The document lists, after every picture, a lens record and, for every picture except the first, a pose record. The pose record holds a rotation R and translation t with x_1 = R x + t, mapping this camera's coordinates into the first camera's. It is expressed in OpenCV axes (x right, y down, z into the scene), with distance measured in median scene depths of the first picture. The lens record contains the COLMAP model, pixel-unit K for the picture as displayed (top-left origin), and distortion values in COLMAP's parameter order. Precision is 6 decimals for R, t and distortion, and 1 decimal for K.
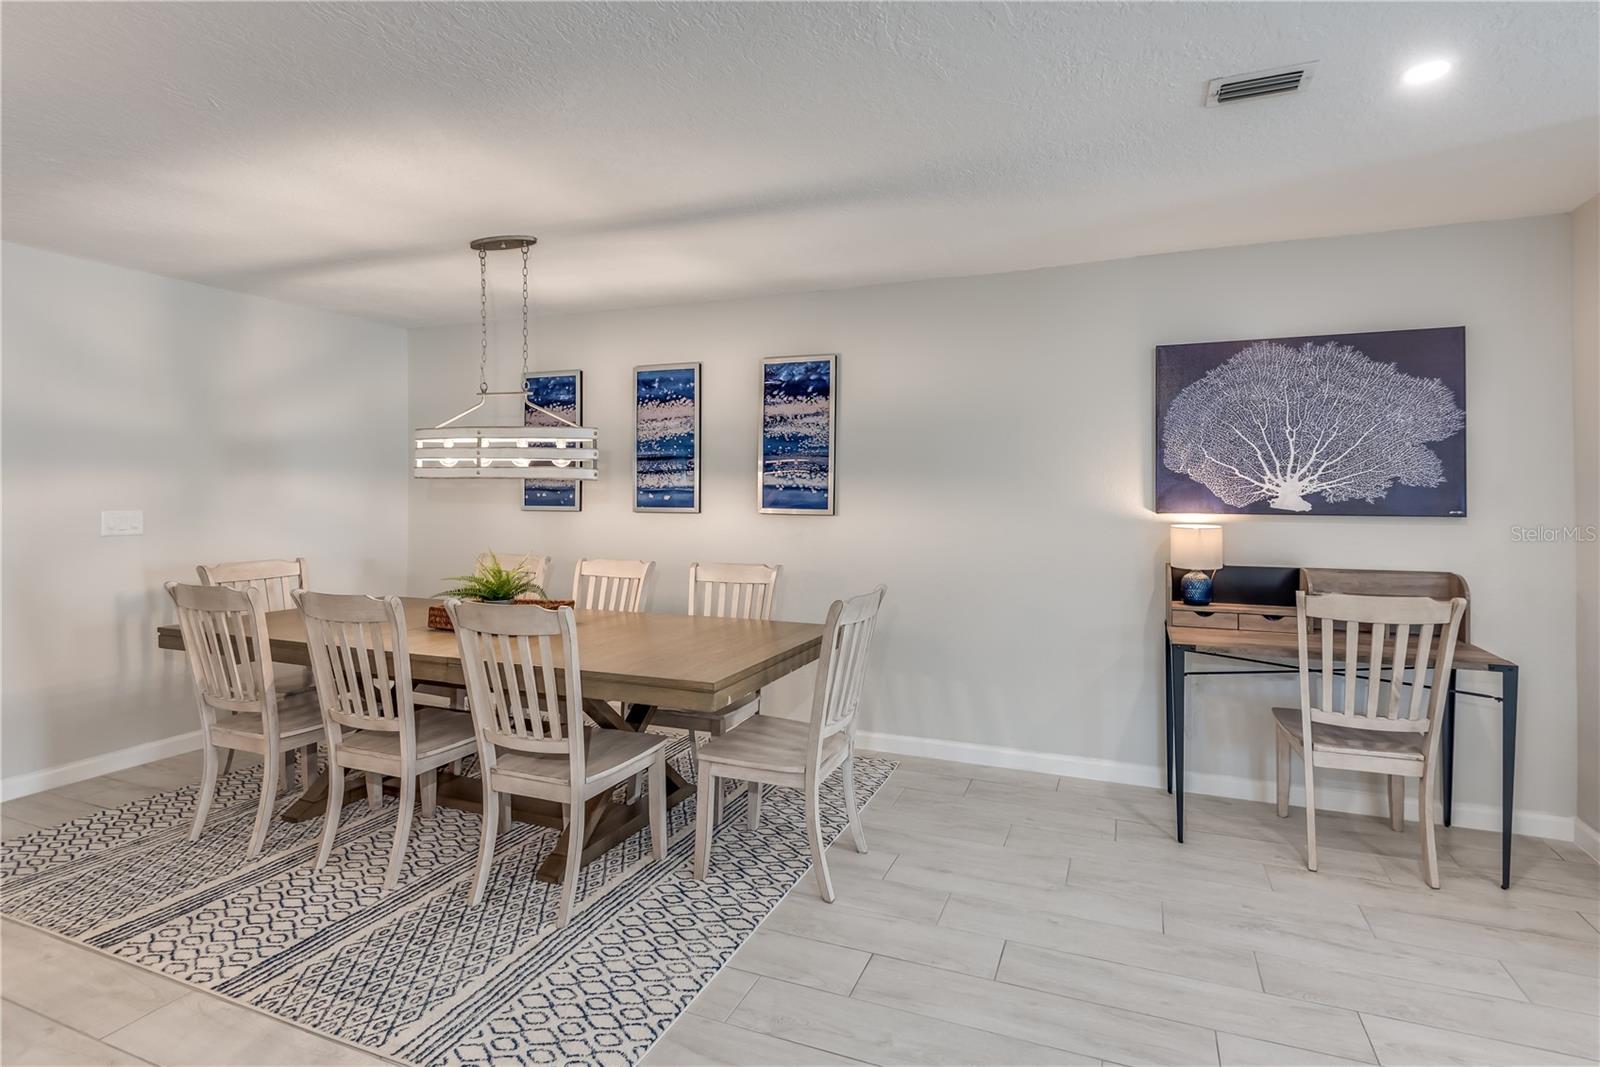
lens RADIAL K [[636.3, 0, 800.9], [0, 636.3, 494.1], [0, 0, 1]] dist [-0.000375, -0.000005]
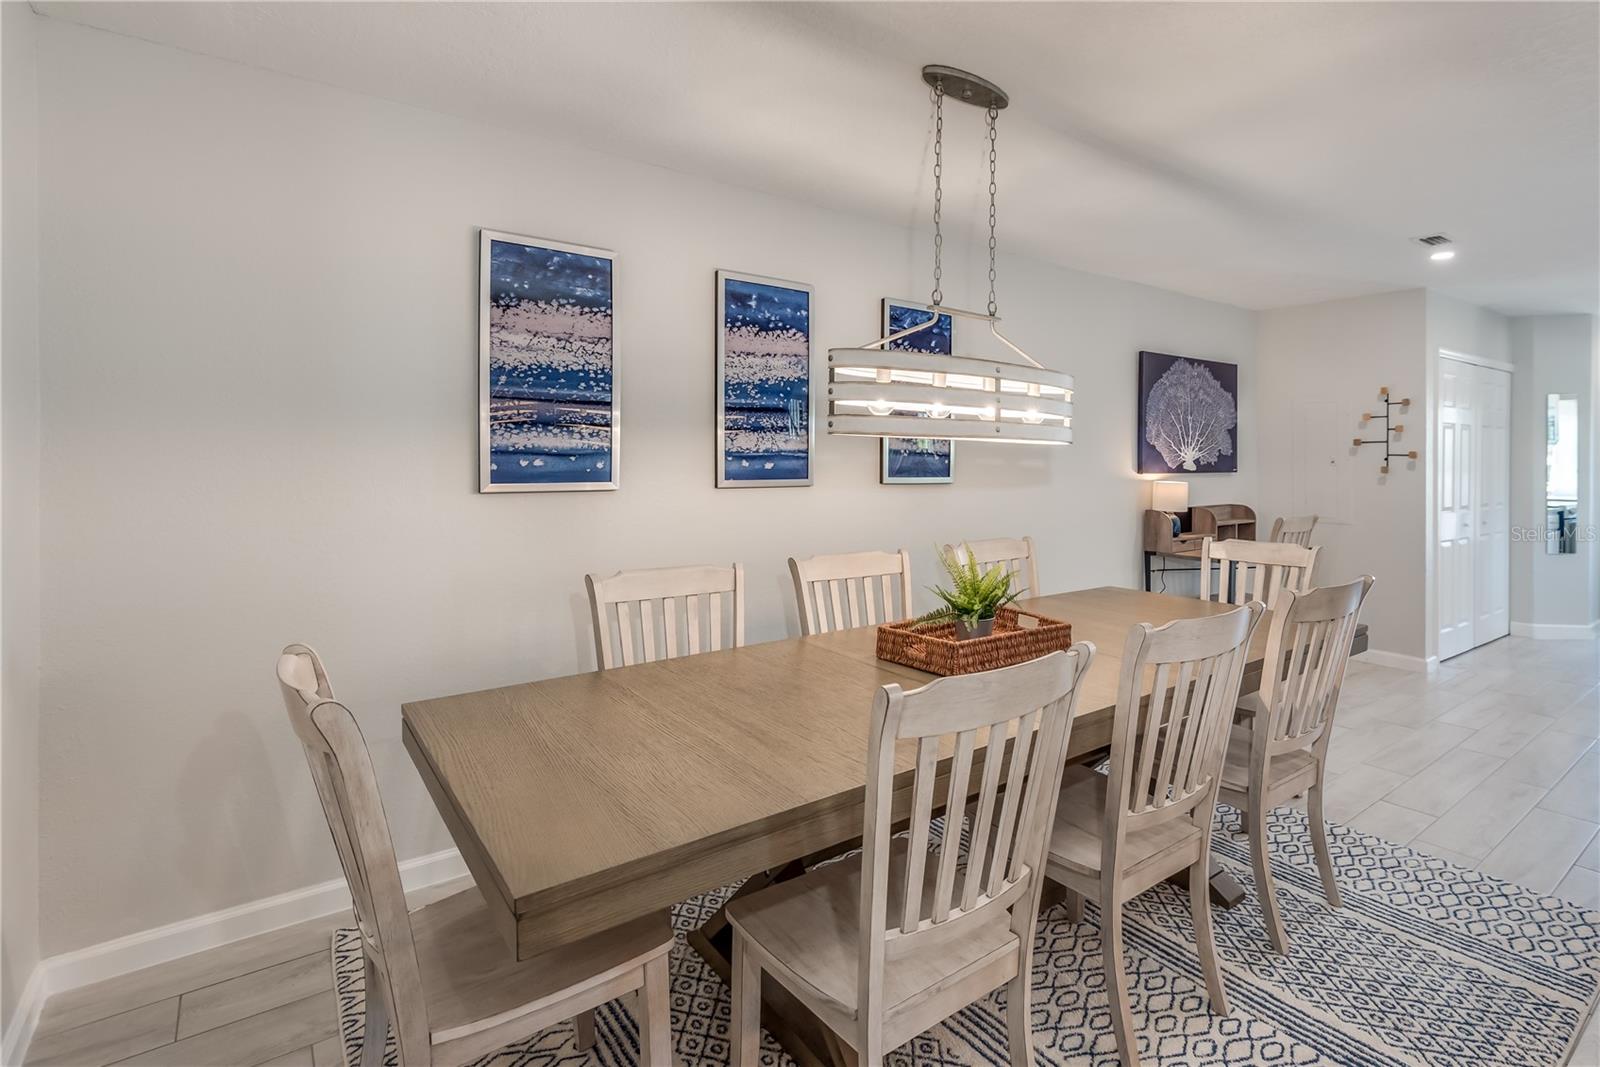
lens RADIAL K [[757.2, 0, 800.9], [0, 757.2, 456.5], [0, 0, 1]] dist [0.002732, -0.000078]
pose [[0.585277, 0.000398, 0.810834, -0.875953], [-0.000964, 1.000000, 0.000205, -0.004999], [-0.810833, -0.000902, 0.585277, 0.479065]]
